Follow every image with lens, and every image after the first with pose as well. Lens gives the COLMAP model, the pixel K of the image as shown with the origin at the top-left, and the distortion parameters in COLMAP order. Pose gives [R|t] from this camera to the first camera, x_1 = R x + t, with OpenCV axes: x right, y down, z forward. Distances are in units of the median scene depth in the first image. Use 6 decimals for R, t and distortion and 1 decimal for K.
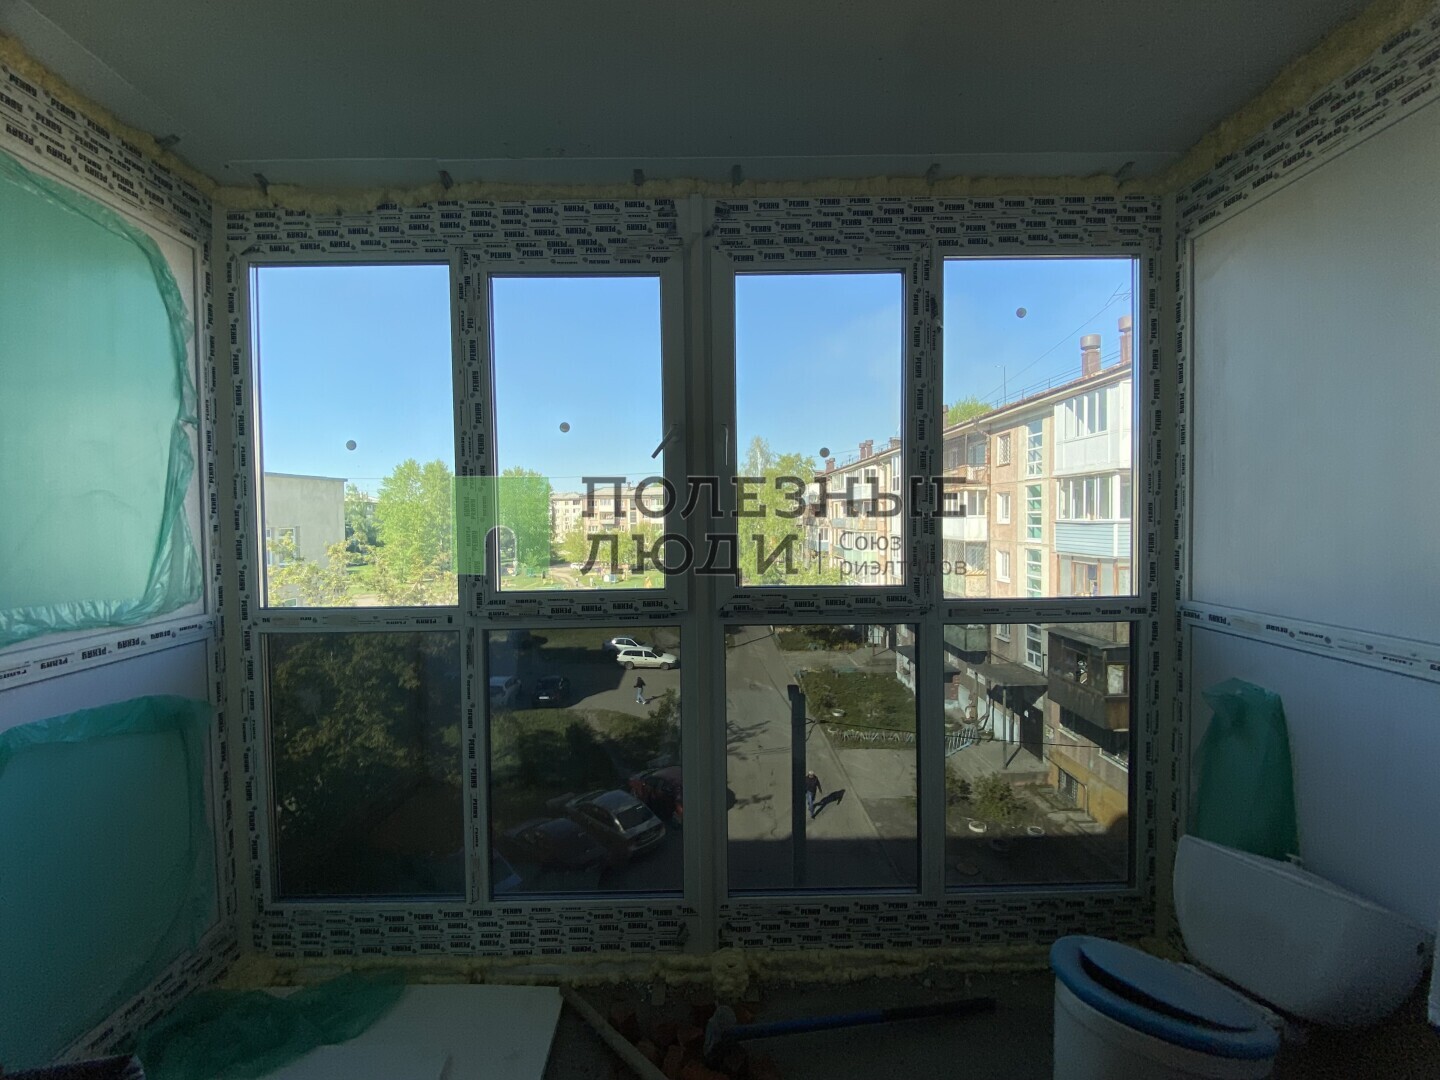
lens RADIAL K [[605.9, 0, 709.1], [0, 605.9, 533.9], [0, 0, 1]] dist [0.048337, -0.036855]
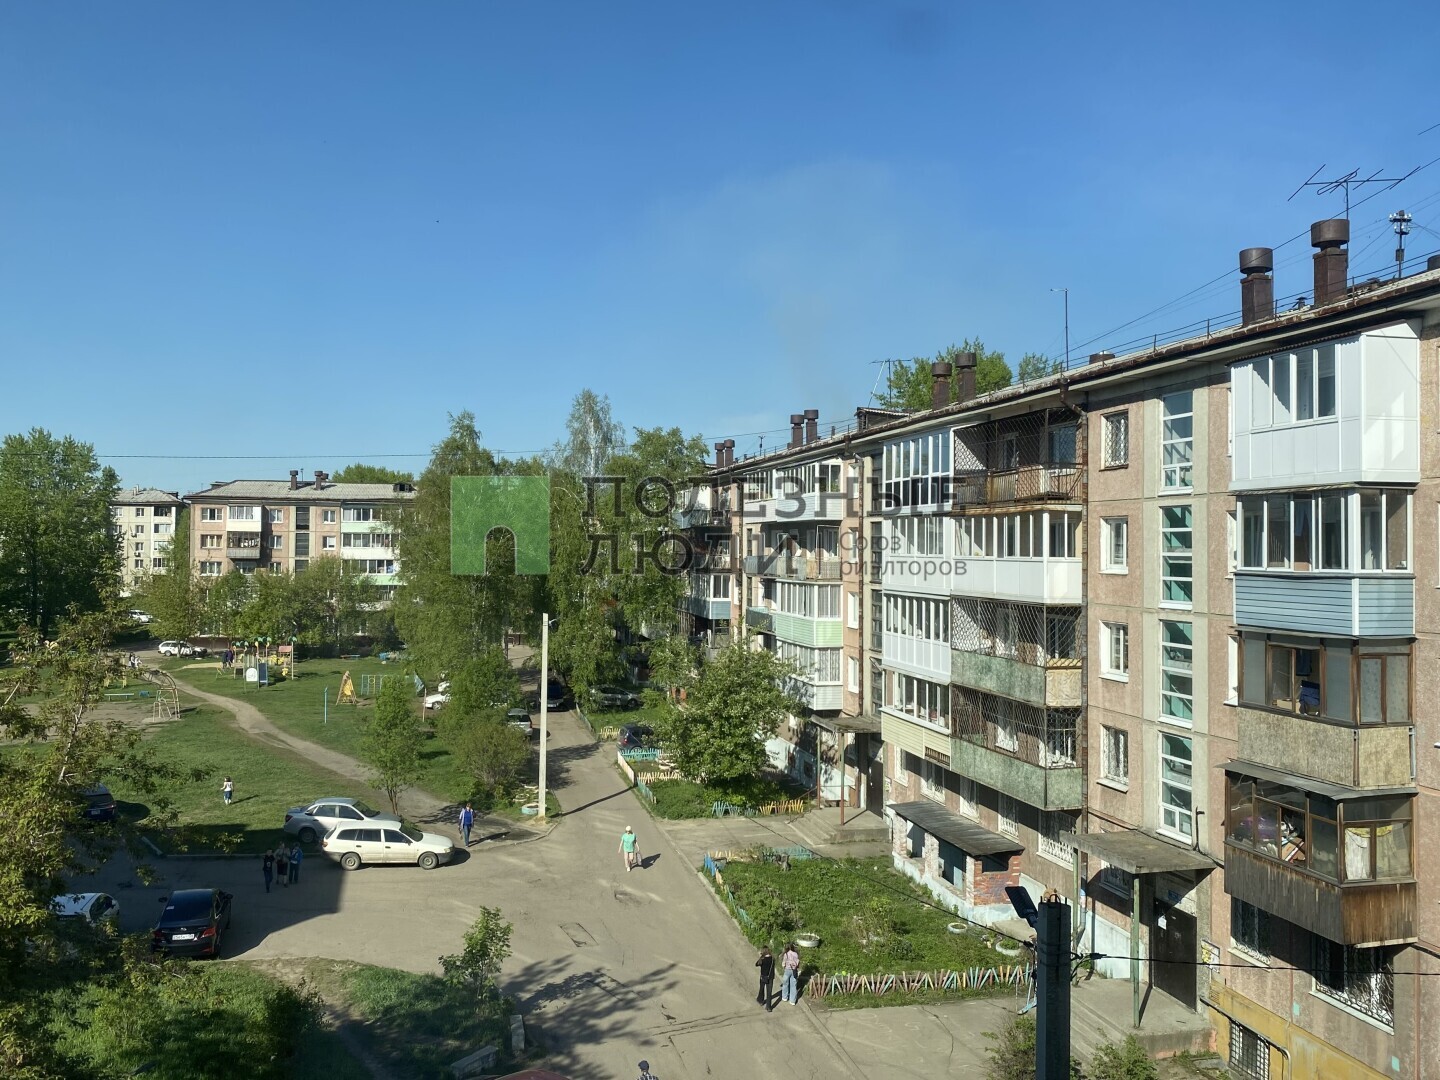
lens RADIAL K [[1208.0, 0, 713.0], [0, 1208.0, 517.6], [0, 0, 1]] dist [0.011772, -0.004395]
pose [[0.976808, 0.025740, 0.212566, -0.106302], [-0.014015, 0.998305, -0.056485, -0.000621], [-0.213660, 0.052196, 0.975513, 0.013864]]
